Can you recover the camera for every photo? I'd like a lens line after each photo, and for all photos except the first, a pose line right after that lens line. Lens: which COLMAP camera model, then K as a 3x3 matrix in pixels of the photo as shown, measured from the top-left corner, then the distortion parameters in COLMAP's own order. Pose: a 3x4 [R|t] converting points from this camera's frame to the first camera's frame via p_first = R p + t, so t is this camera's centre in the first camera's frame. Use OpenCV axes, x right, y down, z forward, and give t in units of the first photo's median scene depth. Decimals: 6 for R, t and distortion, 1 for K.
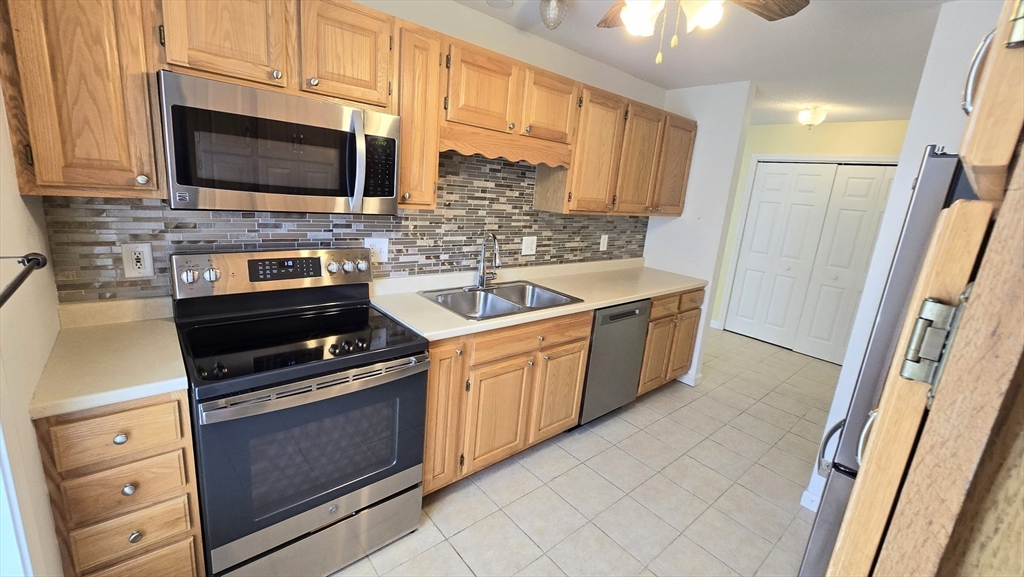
lens RADIAL K [[421.0, 0, 512.3], [0, 421.0, 285.7], [0, 0, 1]] dist [-0.002749, 0.000367]
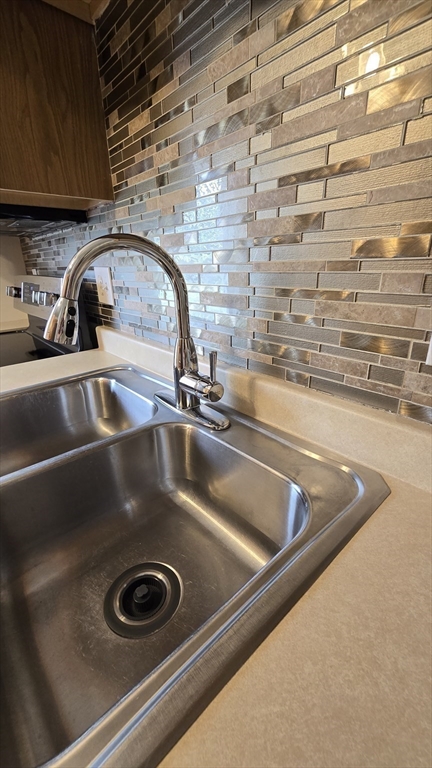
lens RADIAL K [[319.0, 0, 222.4], [0, 319.0, 381.9], [0, 0, 1]] dist [0.003120, 0.000098]
pose [[0.020239, 0.267555, -0.963330, 0.168639], [-0.208643, 0.943443, 0.257648, -0.084891], [0.977783, 0.195777, 0.074918, 0.907034]]
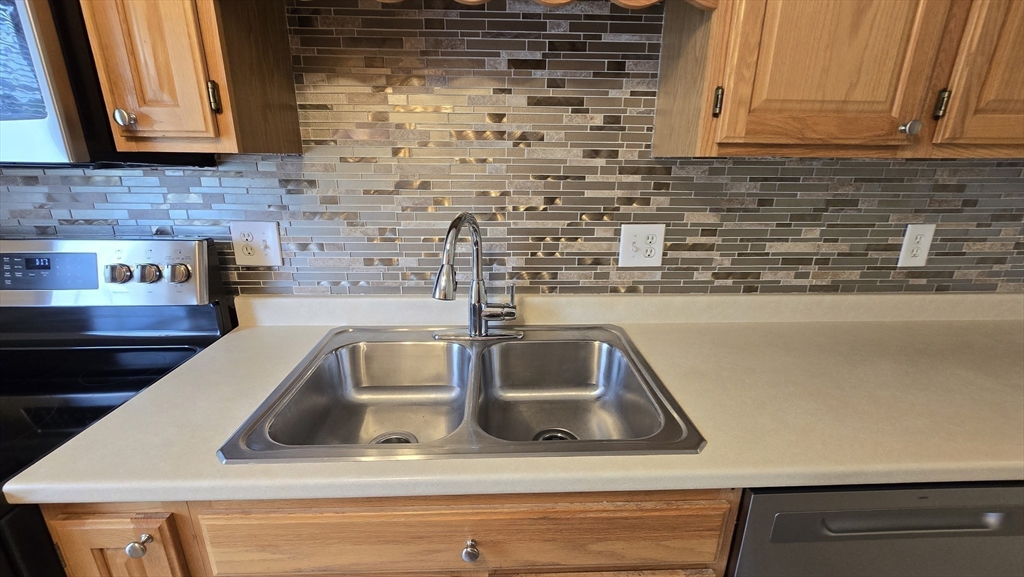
lens RADIAL K [[421.0, 0, 510.9], [0, 421.0, 282.2], [0, 0, 1]] dist [-0.002749, 0.000367]
pose [[0.782299, 0.102717, -0.614375, 0.204583], [-0.087908, 0.994644, 0.054358, -0.071772], [0.616668, 0.011484, 0.787139, 0.599263]]
